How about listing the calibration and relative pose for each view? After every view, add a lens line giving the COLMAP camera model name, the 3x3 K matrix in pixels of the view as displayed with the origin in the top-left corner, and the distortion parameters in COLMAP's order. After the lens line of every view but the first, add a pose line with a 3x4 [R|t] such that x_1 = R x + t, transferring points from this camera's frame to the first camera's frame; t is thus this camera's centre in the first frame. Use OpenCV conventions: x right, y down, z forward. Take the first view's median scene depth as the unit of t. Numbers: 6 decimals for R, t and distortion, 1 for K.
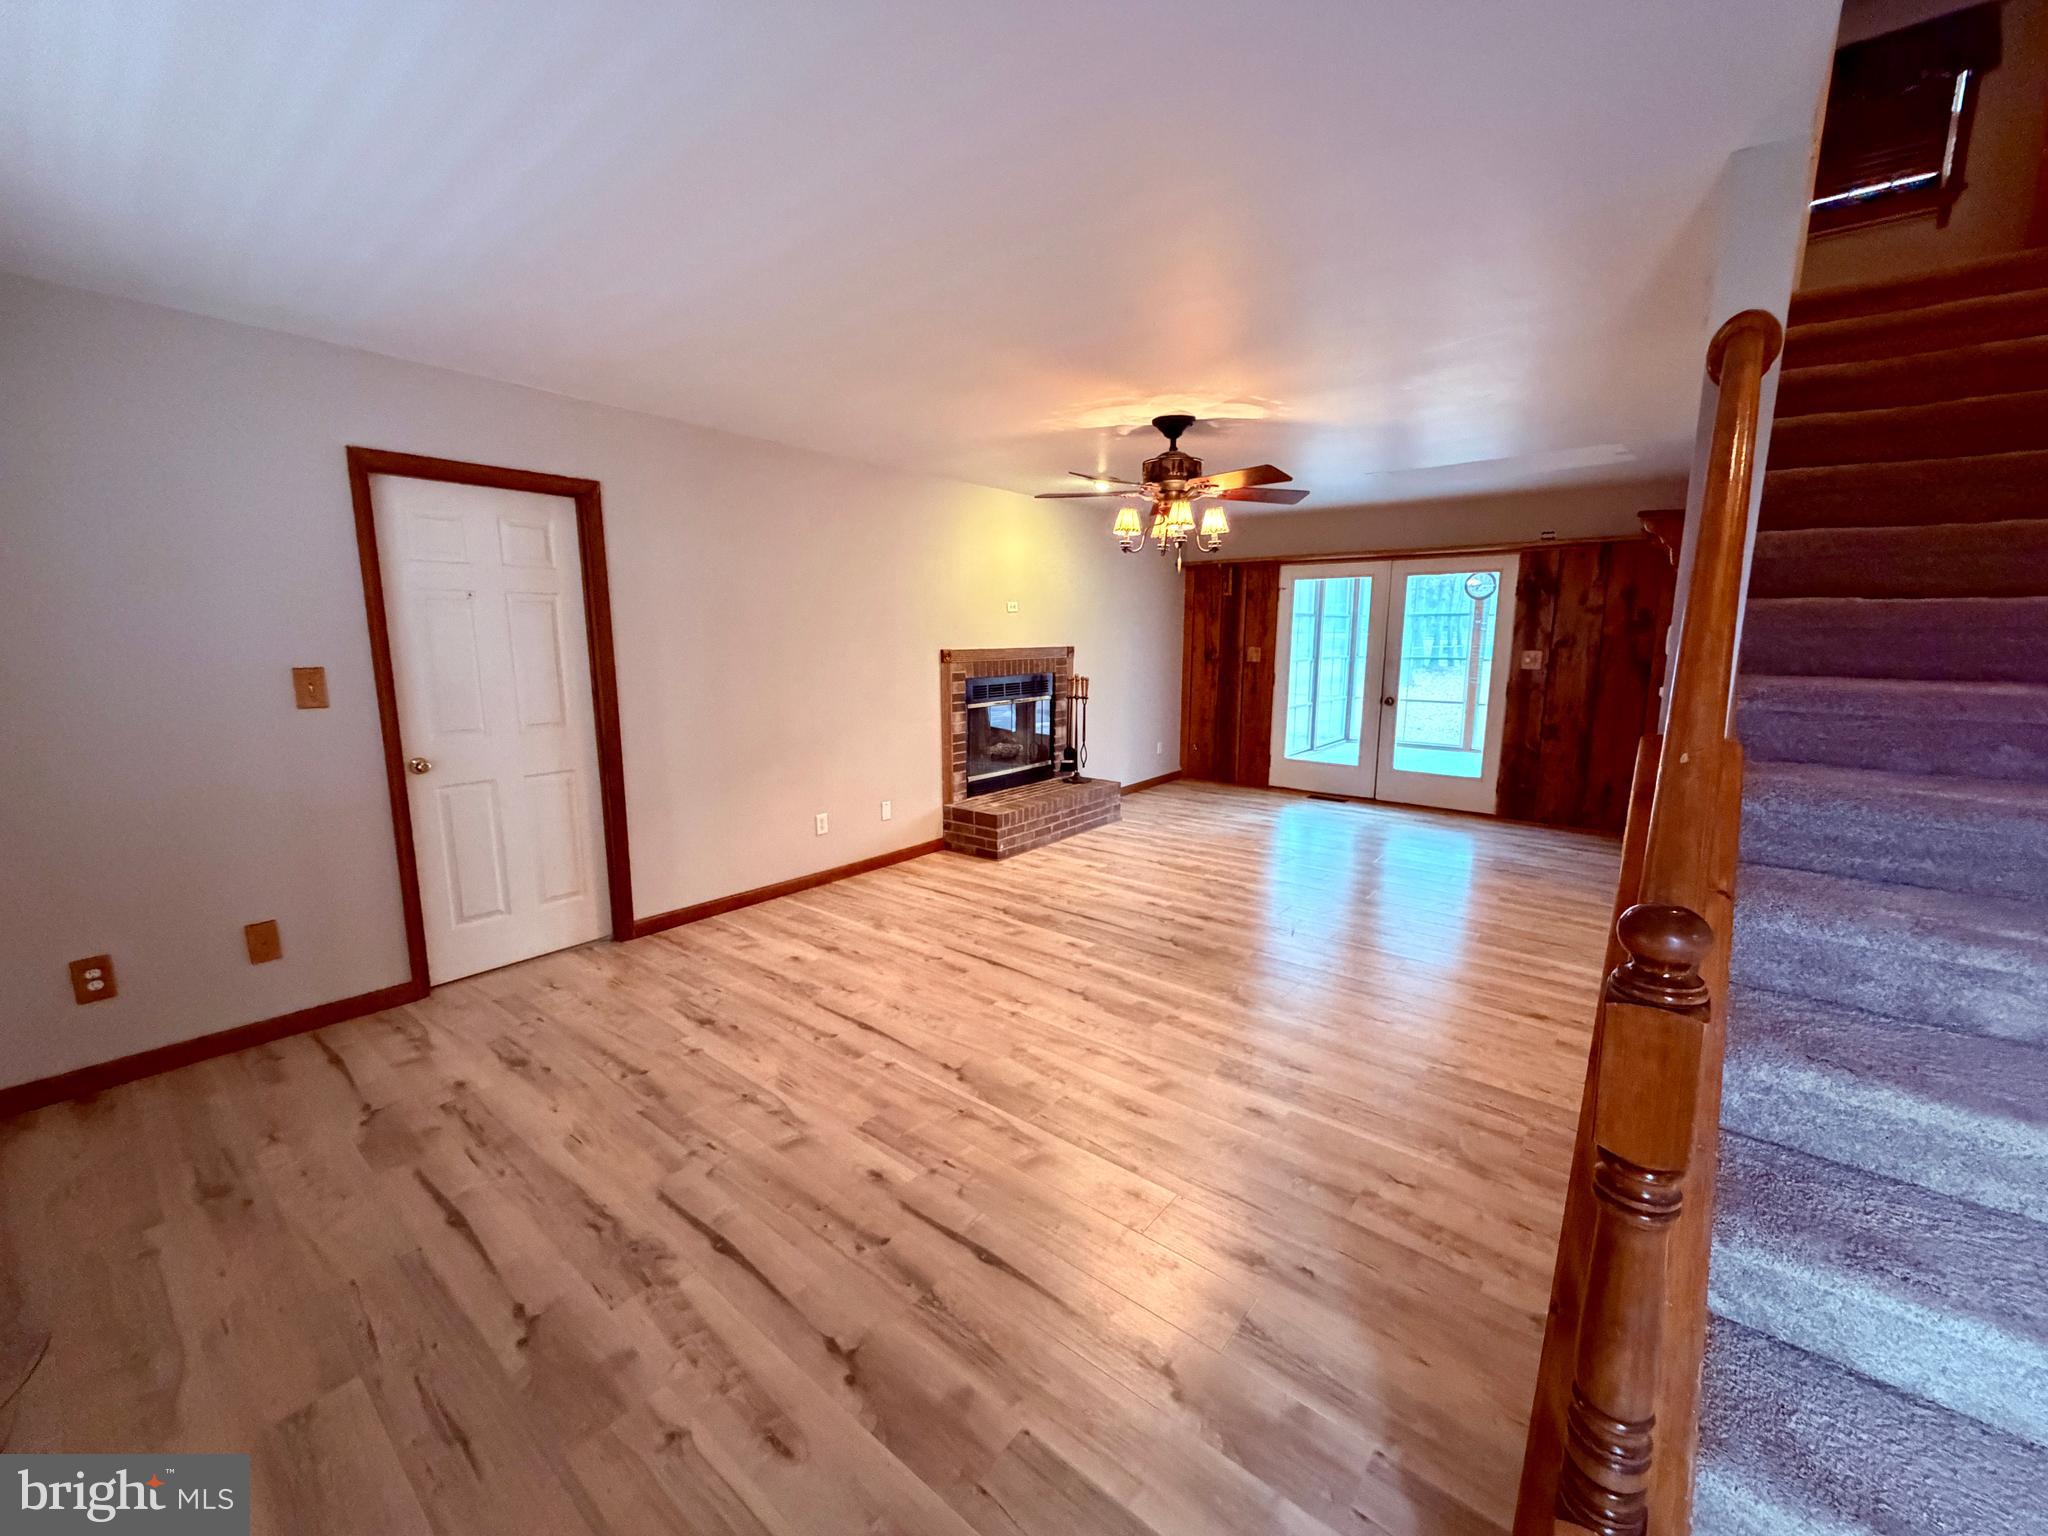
lens RADIAL K [[814.4, 0, 1019.5], [0, 814.4, 769.0], [0, 0, 1]] dist [-0.000100, -0.000485]
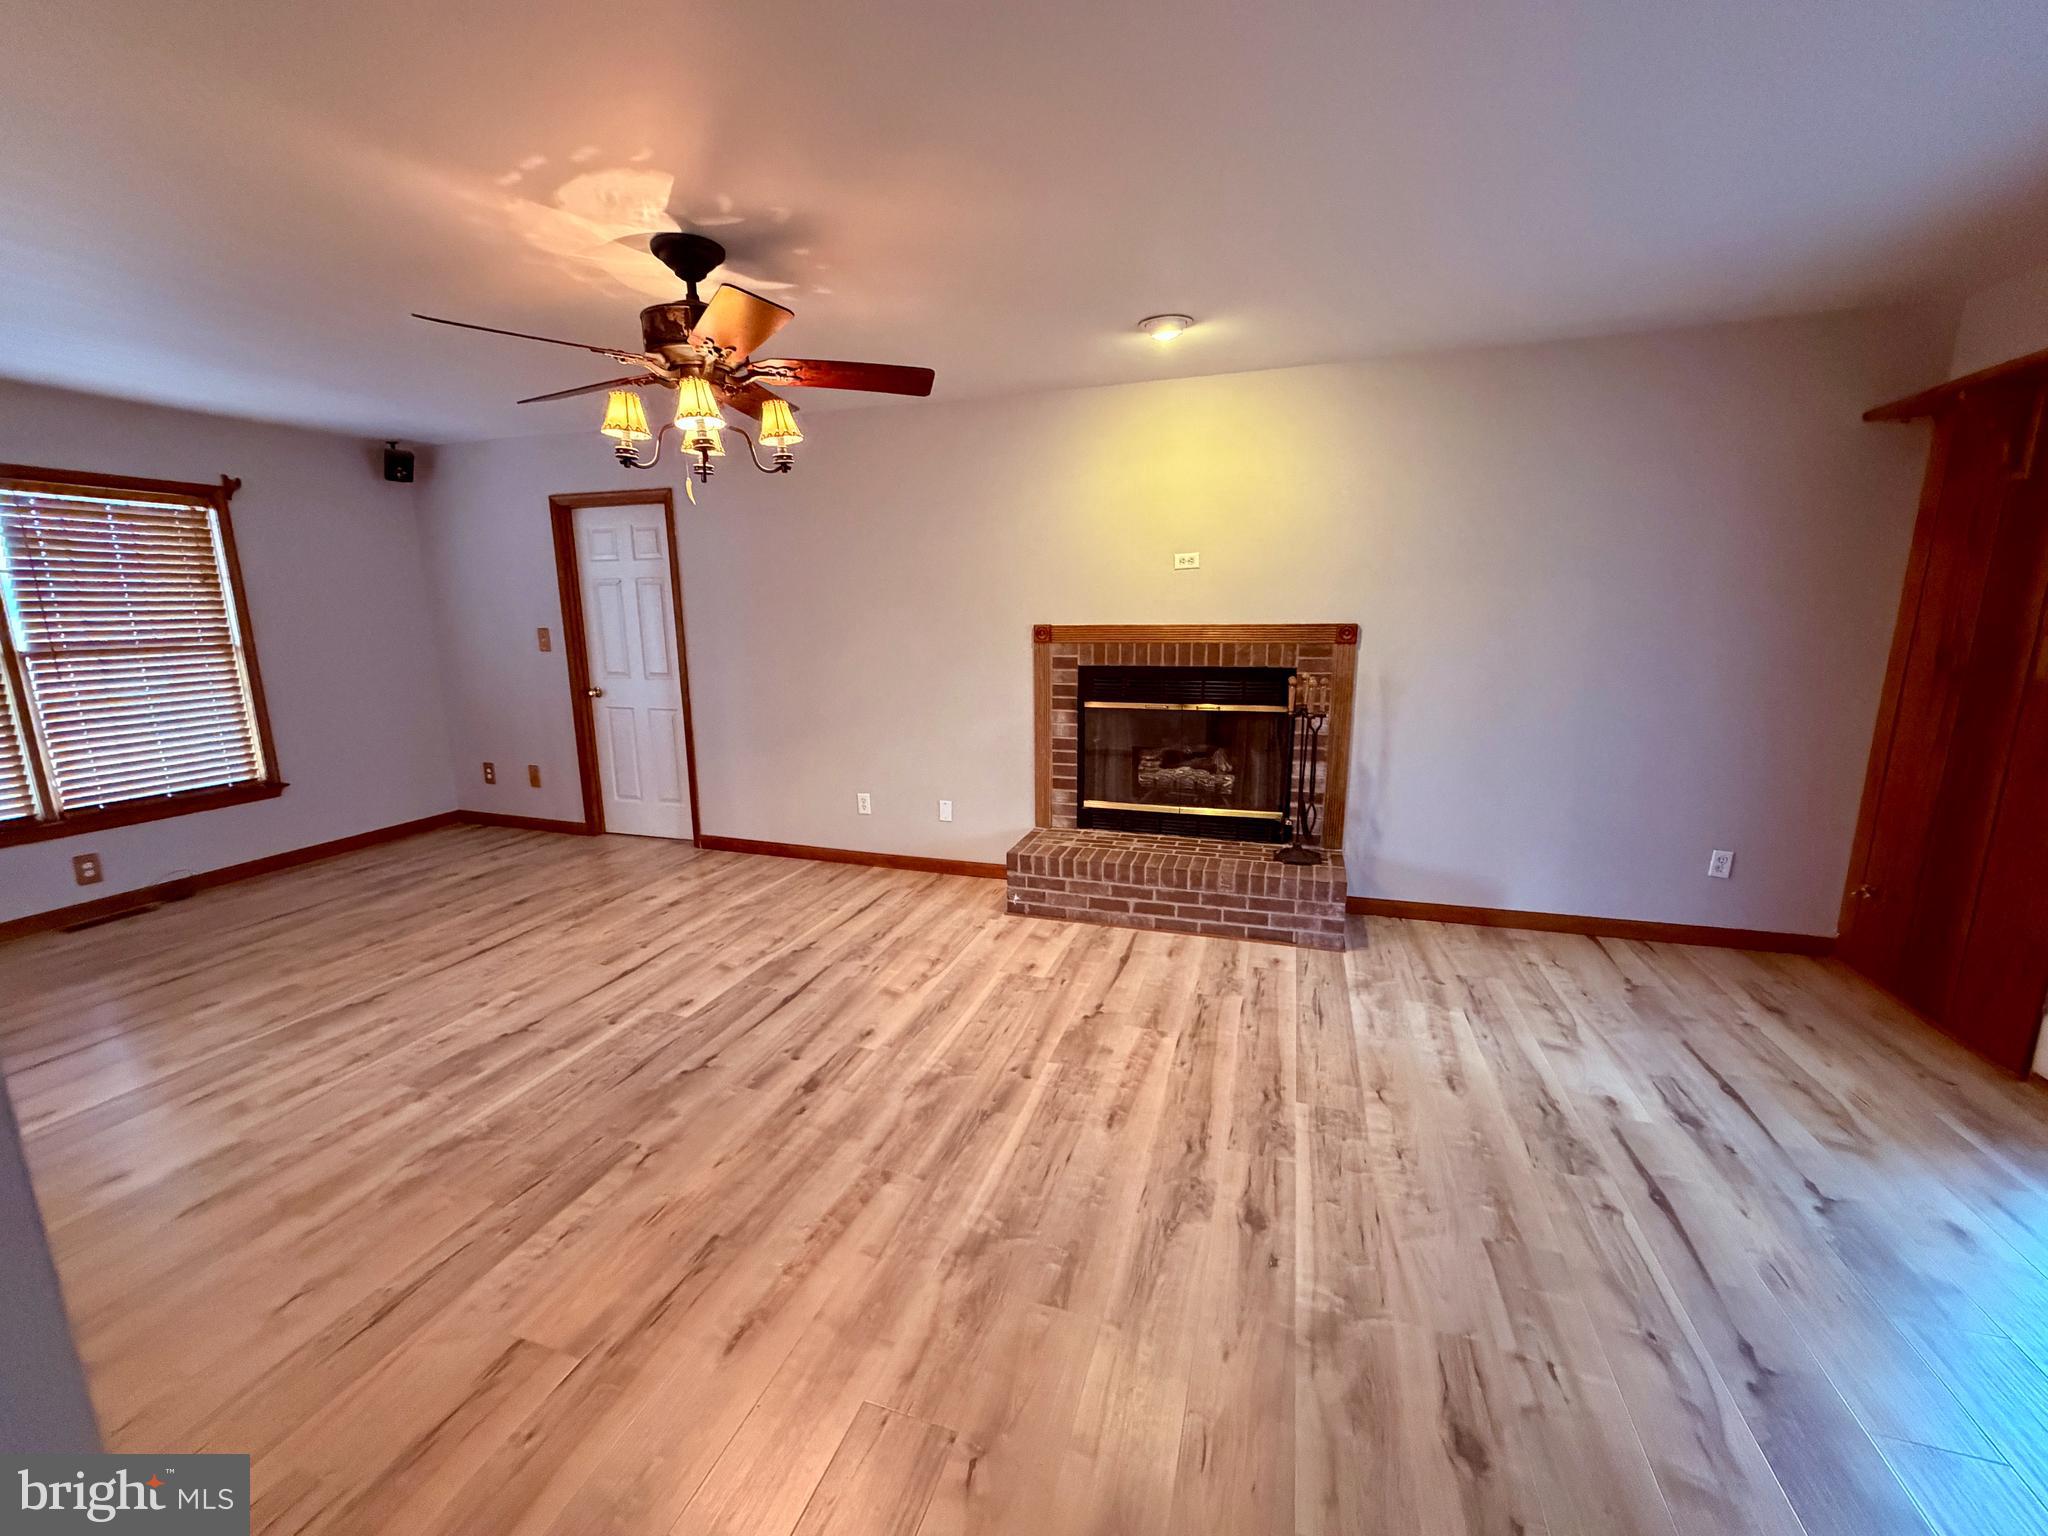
lens RADIAL K [[814.4, 0, 1019.5], [0, 814.4, 769.0], [0, 0, 1]] dist [-0.000100, -0.000485]
pose [[0.353210, 0.177993, -0.918456, 0.803438], [-0.146077, 0.980186, 0.133779, -0.147458], [0.924070, 0.086914, 0.372212, 0.921750]]
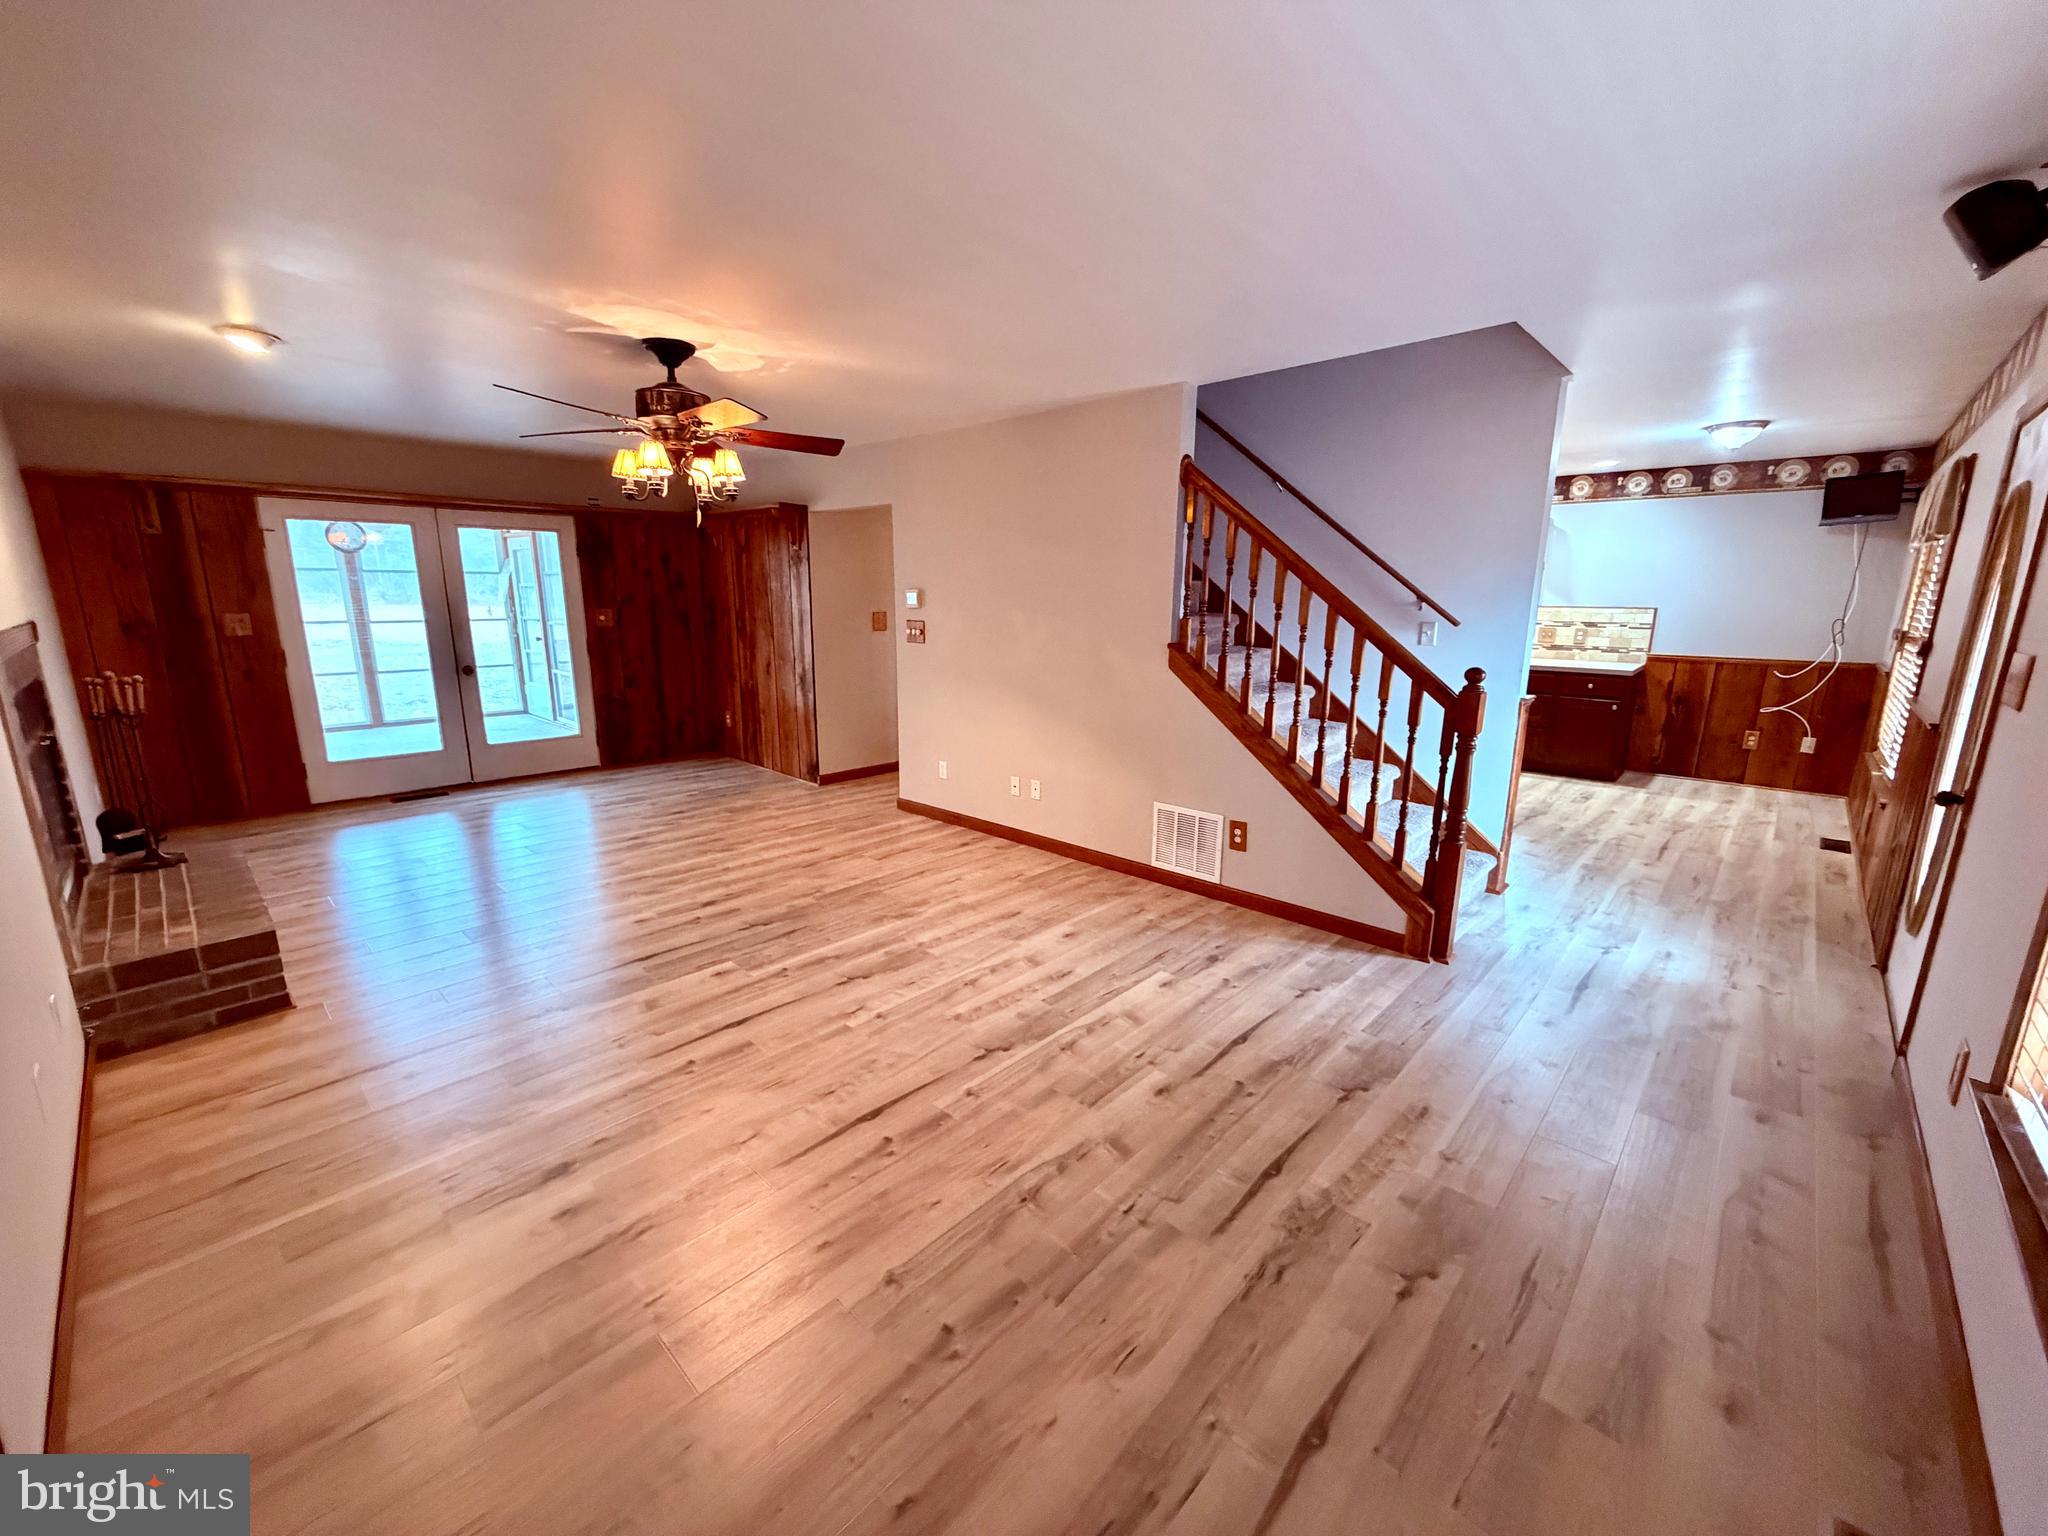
lens RADIAL K [[814.4, 0, 1019.5], [0, 814.4, 769.0], [0, 0, 1]] dist [-0.000100, -0.000485]
pose [[0.076217, -0.214218, 0.973808, -0.633721], [0.162967, 0.966192, 0.199788, -0.096474], [-0.983683, 0.143471, 0.108551, 0.541079]]
